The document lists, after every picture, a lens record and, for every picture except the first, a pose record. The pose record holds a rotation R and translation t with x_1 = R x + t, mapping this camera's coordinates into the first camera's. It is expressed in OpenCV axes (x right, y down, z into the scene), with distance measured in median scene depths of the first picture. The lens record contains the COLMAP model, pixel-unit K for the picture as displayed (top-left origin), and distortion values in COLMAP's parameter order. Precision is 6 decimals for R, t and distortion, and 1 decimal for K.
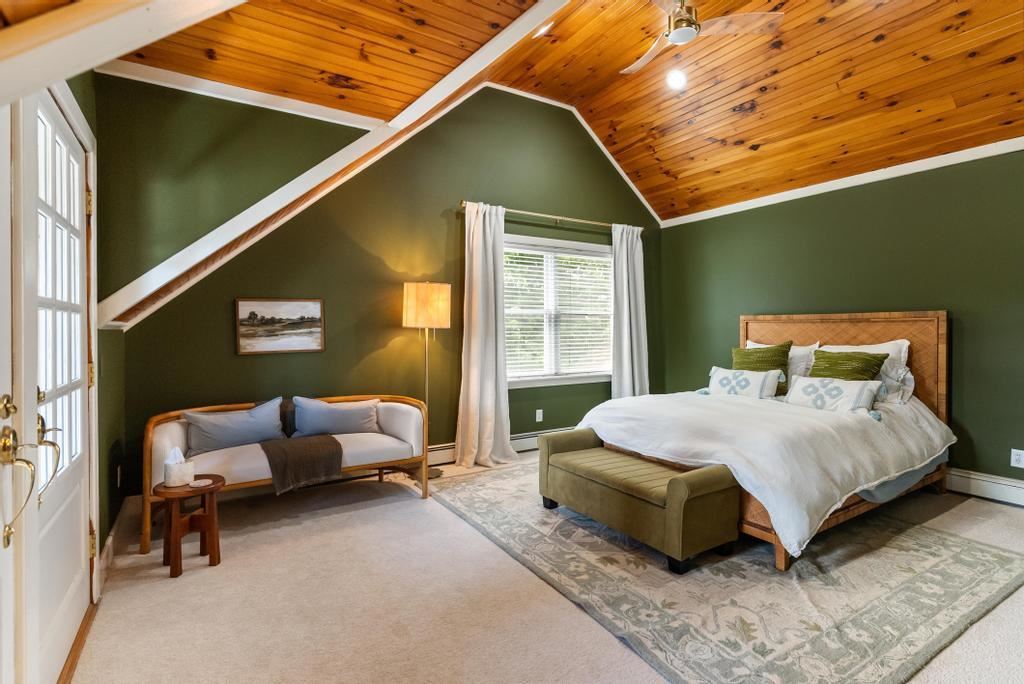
lens RADIAL K [[489.5, 0, 517.6], [0, 489.5, 341.0], [0, 0, 1]] dist [0.001091, -0.000232]
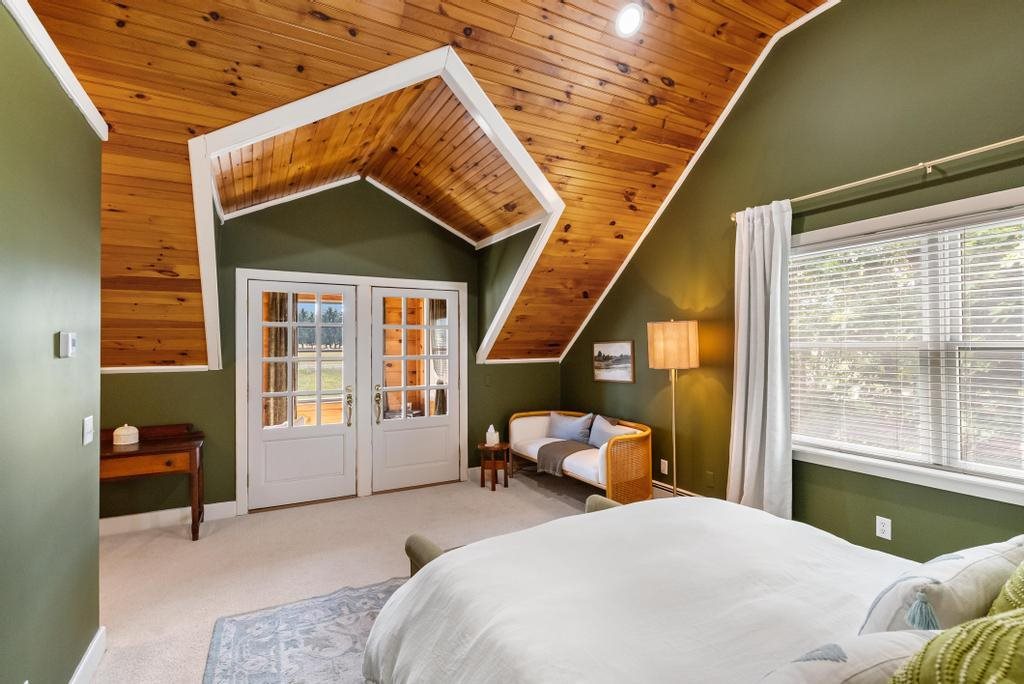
lens RADIAL K [[489.5, 0, 517.6], [0, 489.5, 341.0], [0, 0, 1]] dist [0.001091, -0.000232]
pose [[-0.062050, -0.008005, -0.998041, 0.899082], [-0.013840, 0.999879, -0.007159, -0.076228], [0.997977, 0.013368, -0.062154, 0.858519]]
